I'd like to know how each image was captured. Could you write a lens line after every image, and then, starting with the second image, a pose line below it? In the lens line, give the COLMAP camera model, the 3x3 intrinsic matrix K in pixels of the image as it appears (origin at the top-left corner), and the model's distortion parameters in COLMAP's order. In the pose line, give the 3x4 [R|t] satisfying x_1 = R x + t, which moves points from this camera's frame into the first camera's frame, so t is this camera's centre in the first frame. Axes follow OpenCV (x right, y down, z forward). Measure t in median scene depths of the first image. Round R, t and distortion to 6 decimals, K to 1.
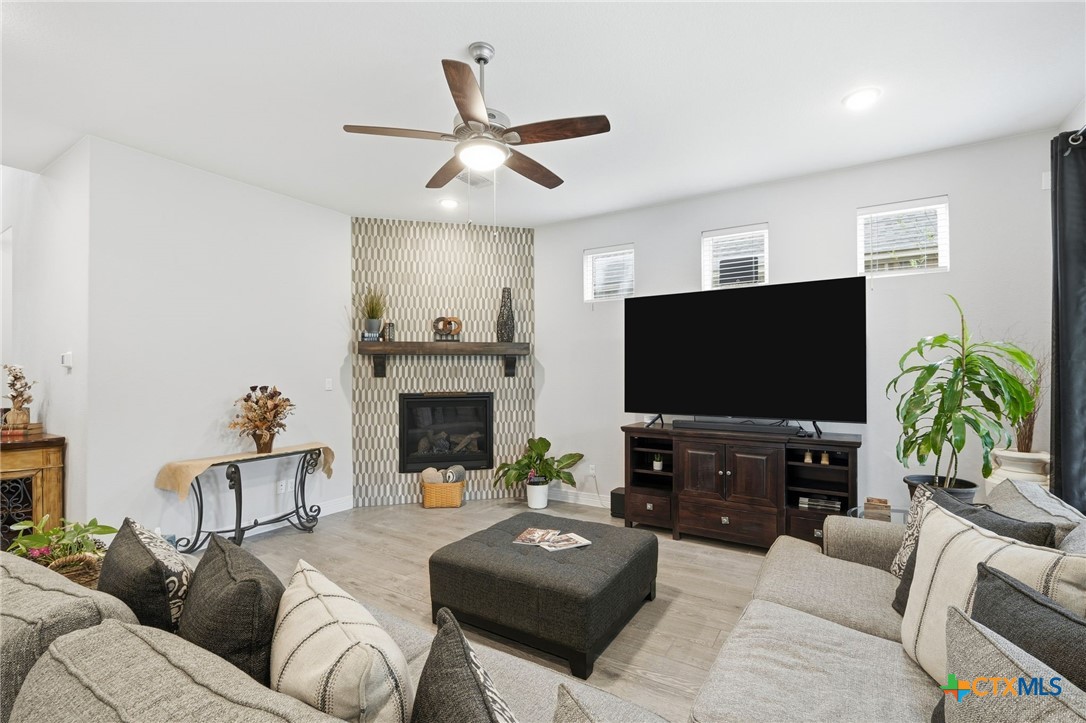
lens RADIAL K [[483.2, 0, 545.5], [0, 483.2, 368.6], [0, 0, 1]] dist [-0.004124, 0.000712]
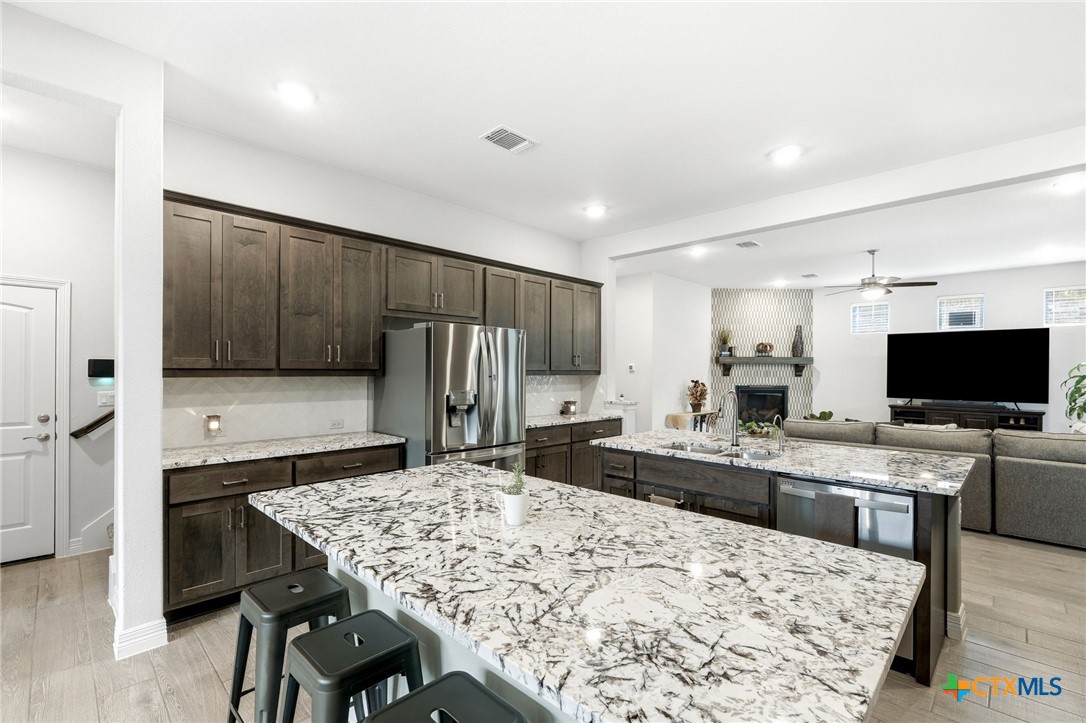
lens RADIAL K [[483.2, 0, 541.2], [0, 483.2, 365.9], [0, 0, 1]] dist [-0.004124, 0.000712]
pose [[0.978751, 0.008039, -0.204893, -0.766415], [-0.007877, 0.999968, 0.001603, -0.021734], [0.204899, 0.000045, 0.978783, -1.076730]]
